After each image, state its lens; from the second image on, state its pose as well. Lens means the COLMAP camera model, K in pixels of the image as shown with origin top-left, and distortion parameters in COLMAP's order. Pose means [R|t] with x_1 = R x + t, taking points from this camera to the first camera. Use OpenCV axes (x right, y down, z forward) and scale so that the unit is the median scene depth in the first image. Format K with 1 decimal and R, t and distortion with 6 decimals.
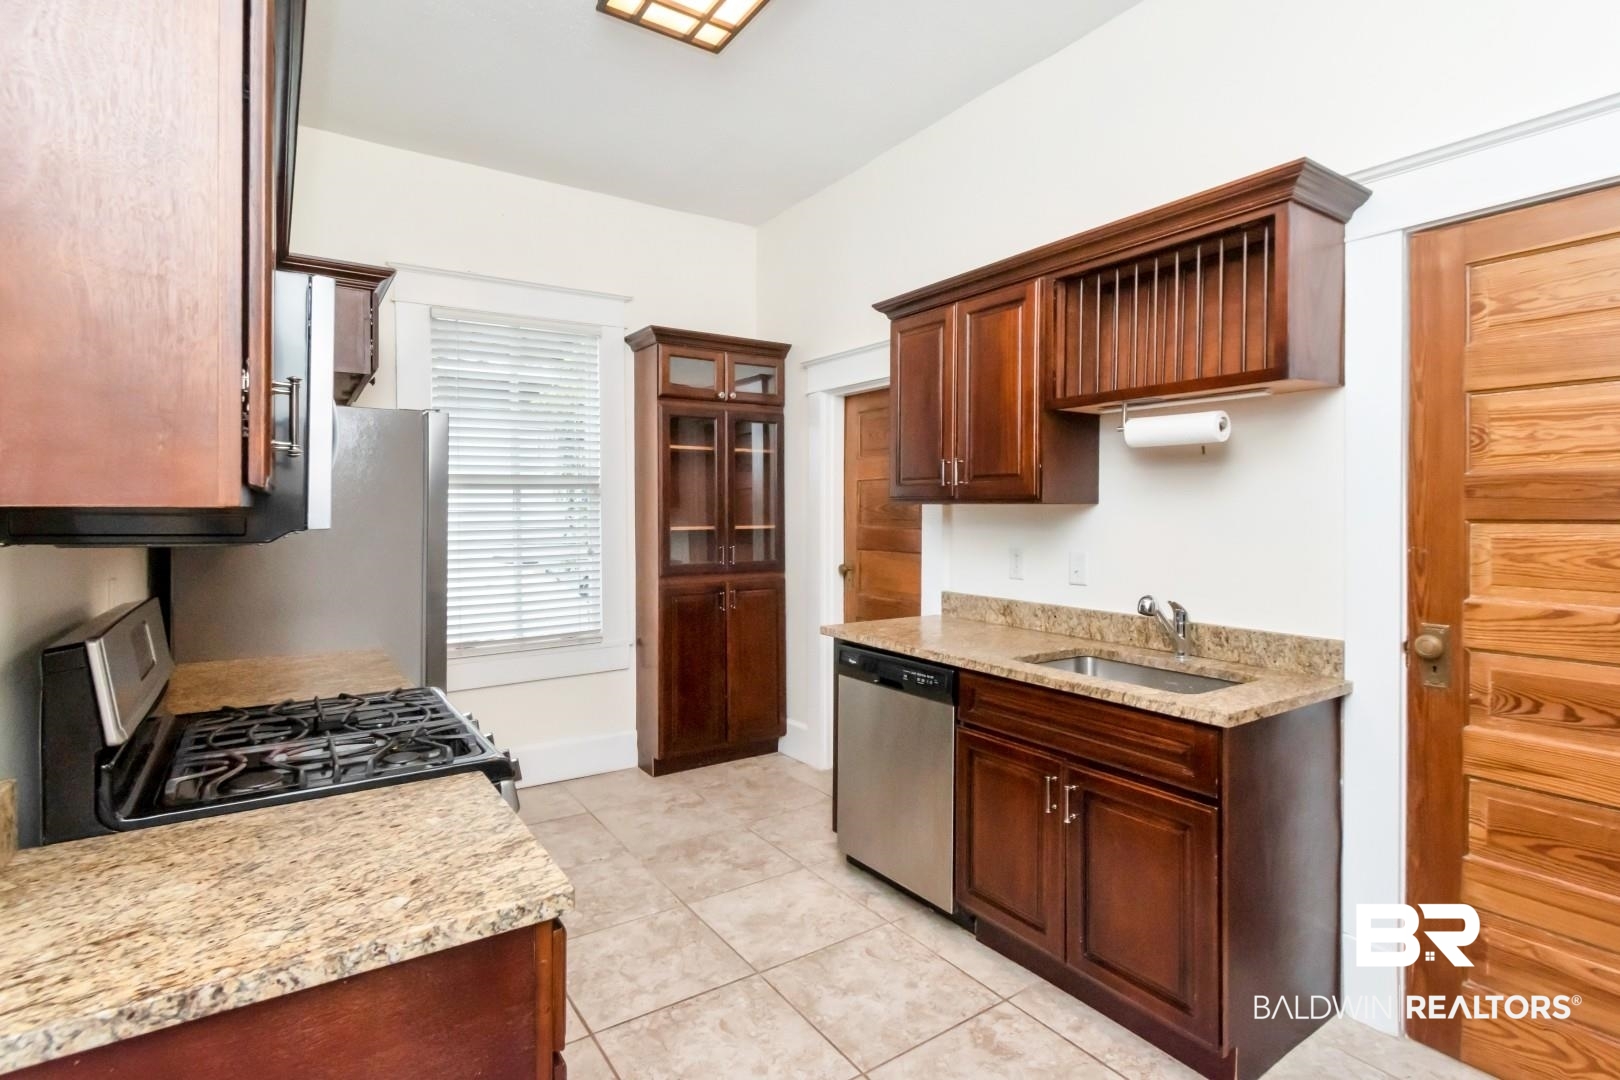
lens RADIAL K [[797.2, 0, 781.4], [0, 797.2, 515.4], [0, 0, 1]] dist [0.000669, 0.000249]
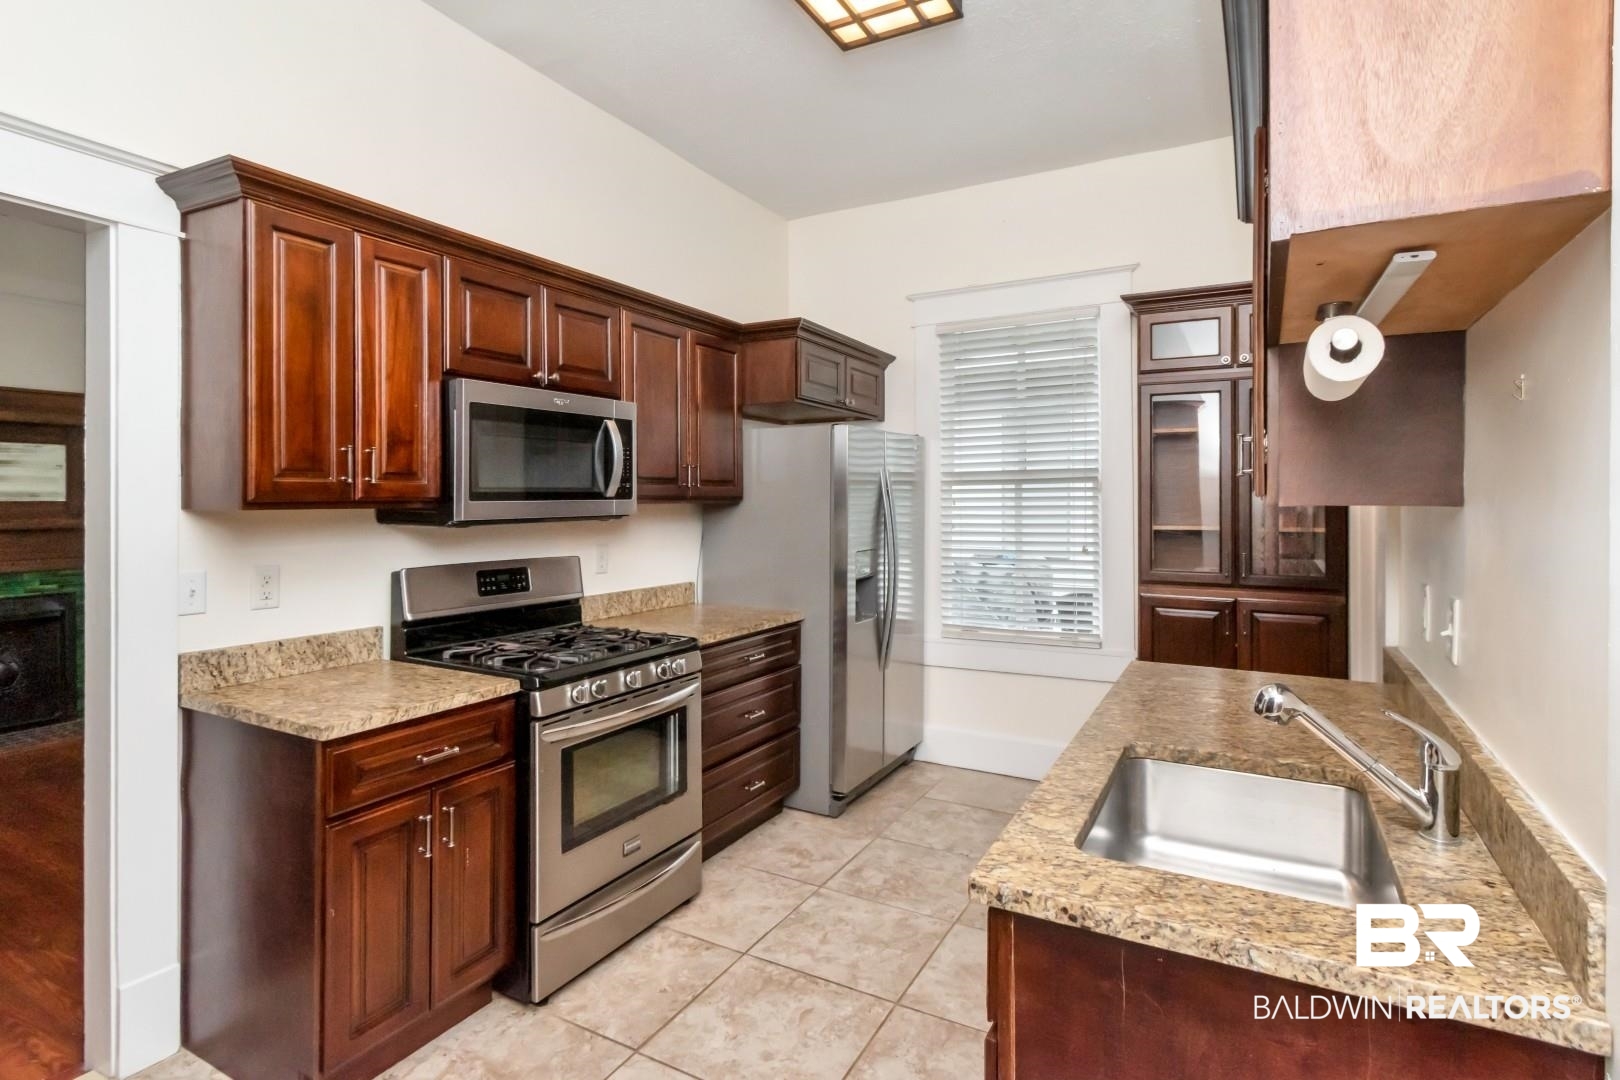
lens RADIAL K [[797.2, 0, 808.4], [0, 797.2, 522.9], [0, 0, 1]] dist [0.000669, 0.000249]
pose [[0.461935, 0.019748, -0.886694, 0.678004], [-0.004037, 0.999789, 0.020163, -0.005057], [0.886905, -0.005735, 0.461917, 0.443573]]
